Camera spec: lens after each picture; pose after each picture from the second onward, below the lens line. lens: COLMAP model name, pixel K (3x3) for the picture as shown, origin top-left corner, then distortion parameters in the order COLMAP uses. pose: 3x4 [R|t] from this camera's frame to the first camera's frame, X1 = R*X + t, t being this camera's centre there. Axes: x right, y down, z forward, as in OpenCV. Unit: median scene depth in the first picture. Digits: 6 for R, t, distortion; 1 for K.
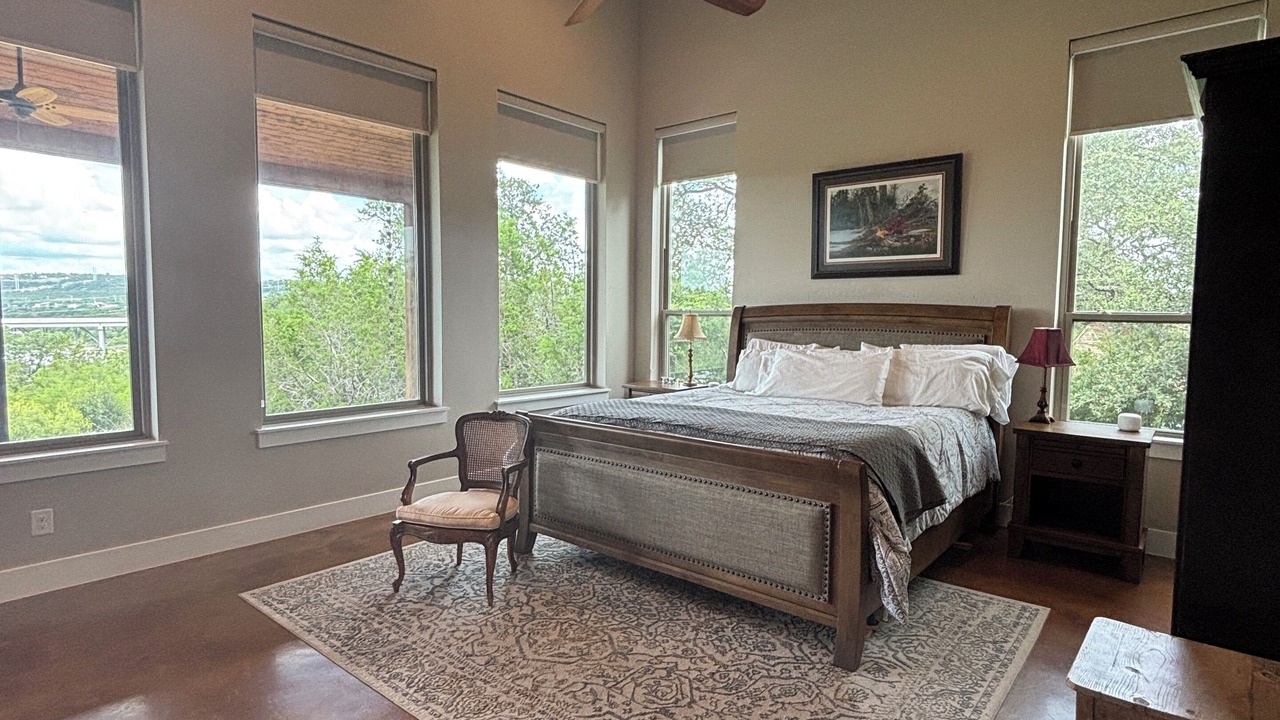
lens RADIAL K [[685.4, 0, 647.2], [0, 685.4, 356.7], [0, 0, 1]] dist [0.002299, -0.002347]
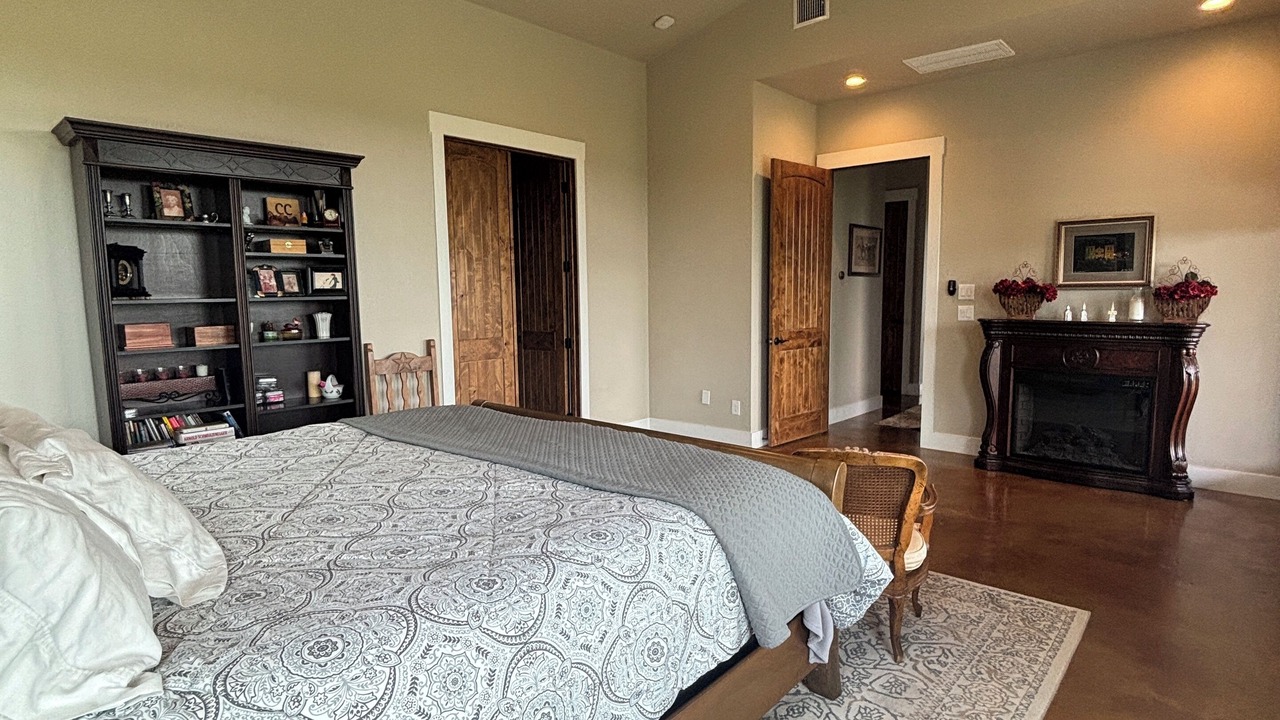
lens RADIAL K [[685.4, 0, 646.2], [0, 685.4, 367.0], [0, 0, 1]] dist [0.002299, -0.002347]
pose [[-0.999930, -0.003321, 0.011386, -0.025114], [-0.001228, 0.983826, 0.179121, -0.083779], [-0.011797, 0.179094, -0.983761, 1.270171]]
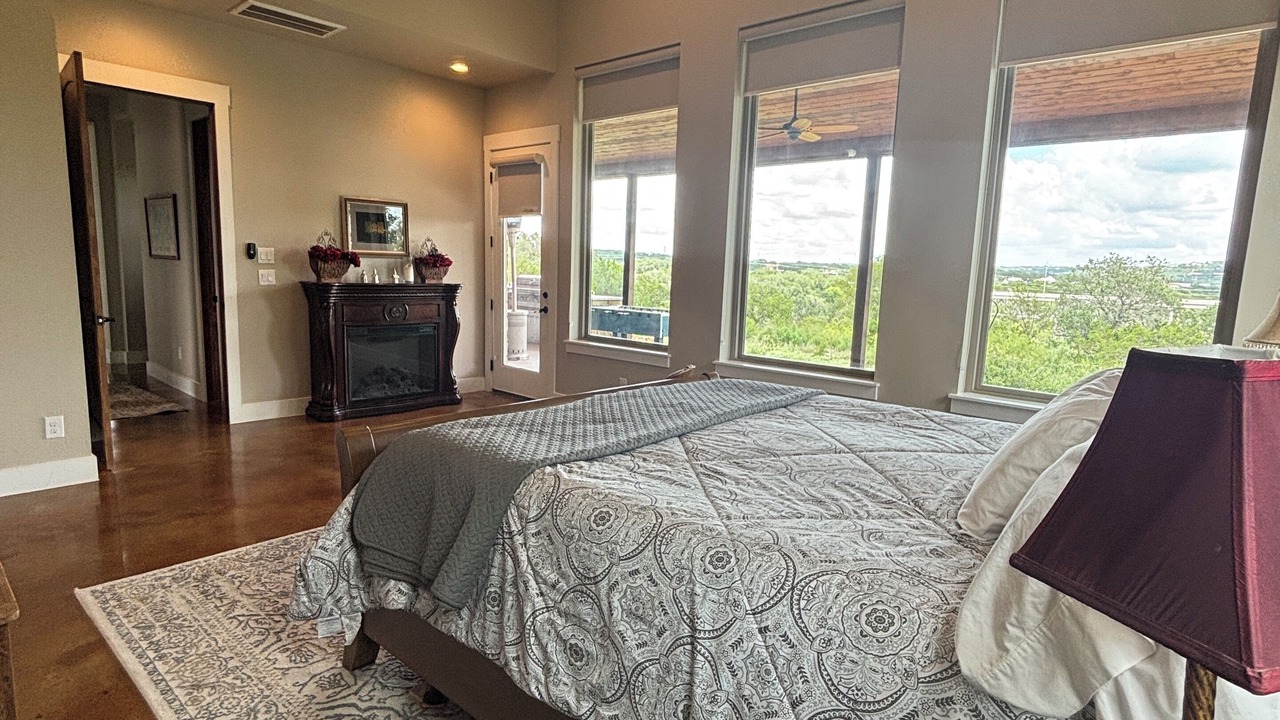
lens RADIAL K [[685.4, 0, 647.1], [0, 685.4, 362.1], [0, 0, 1]] dist [0.002299, -0.002347]
pose [[-0.014666, 0.130126, -0.991389, 0.613261], [-0.103599, 0.985962, 0.130946, -0.041652], [0.994511, 0.104628, -0.000979, 0.742291]]
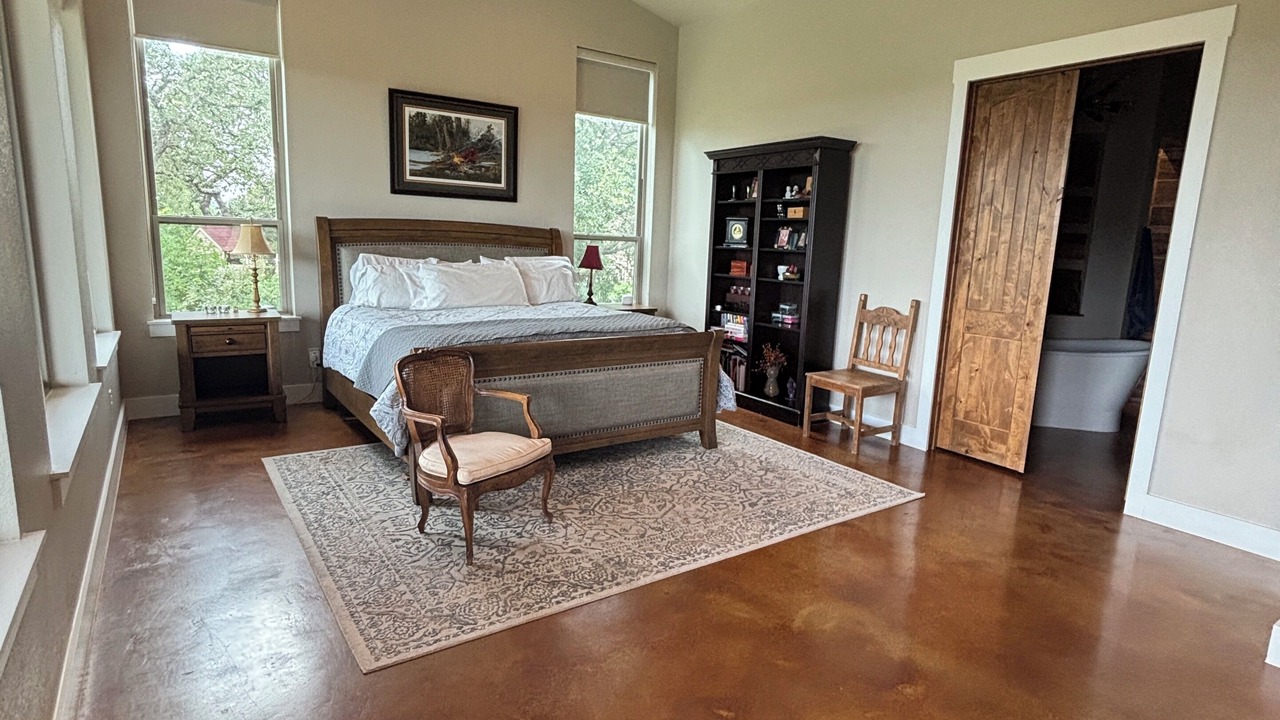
lens RADIAL K [[685.4, 0, 647.3], [0, 685.4, 362.4], [0, 0, 1]] dist [0.002299, -0.002347]
pose [[0.252910, -0.170586, 0.952332, -0.767987], [0.024423, 0.985145, 0.169978, -0.033389], [-0.967181, -0.019731, 0.253320, 0.405670]]
